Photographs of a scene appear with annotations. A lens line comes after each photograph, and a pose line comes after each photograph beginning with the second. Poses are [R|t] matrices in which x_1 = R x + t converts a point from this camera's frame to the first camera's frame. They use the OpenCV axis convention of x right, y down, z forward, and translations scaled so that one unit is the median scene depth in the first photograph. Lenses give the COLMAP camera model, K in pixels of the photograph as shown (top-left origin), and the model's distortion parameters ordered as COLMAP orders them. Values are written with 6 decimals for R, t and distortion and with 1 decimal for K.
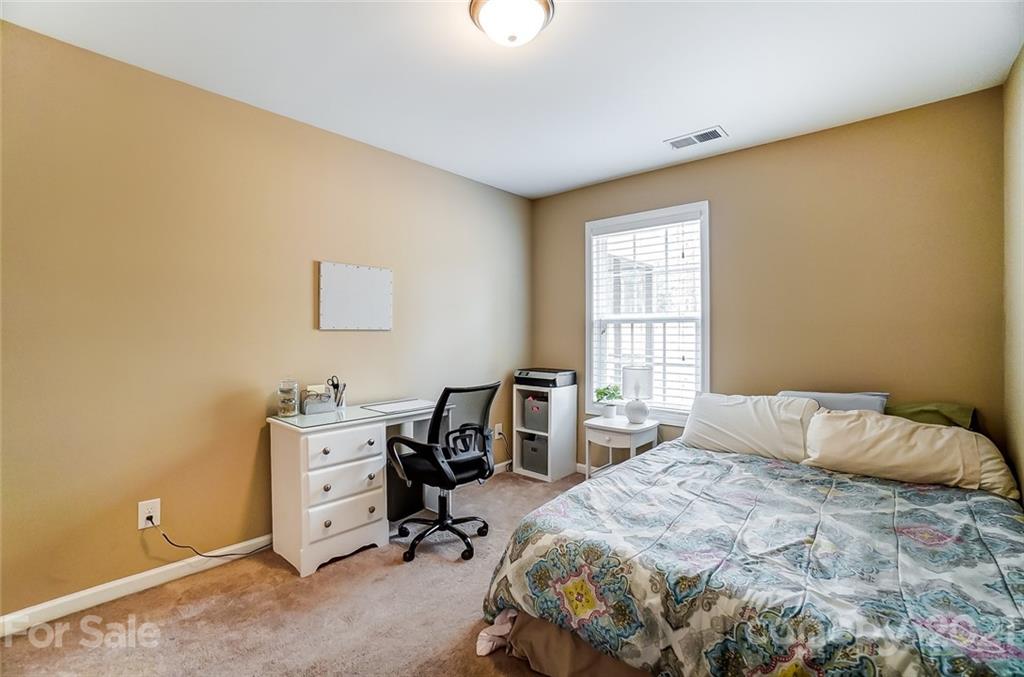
lens RADIAL K [[456.1, 0, 510.9], [0, 456.1, 324.7], [0, 0, 1]] dist [-0.049392, 0.000252]
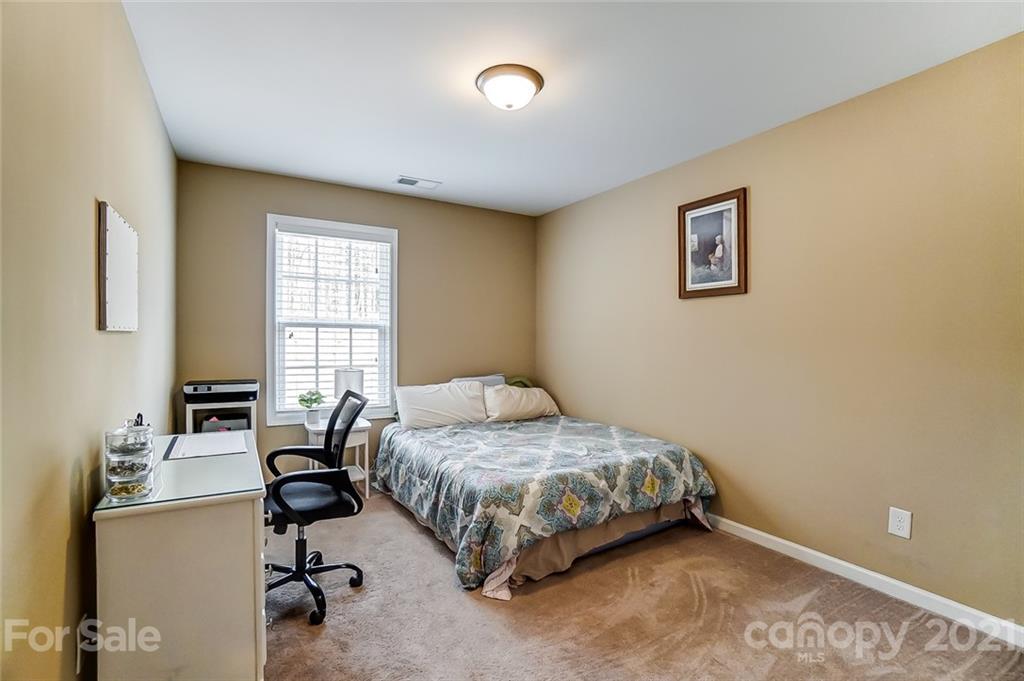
lens RADIAL K [[455.8, 0, 512.2], [0, 455.8, 345.8], [0, 0, 1]] dist [-0.059143, 0.022675]
pose [[0.295388, -0.013371, 0.955284, -0.773950], [-0.028516, 0.999333, 0.022805, 0.002116], [-0.954952, -0.033977, 0.294810, 0.393914]]
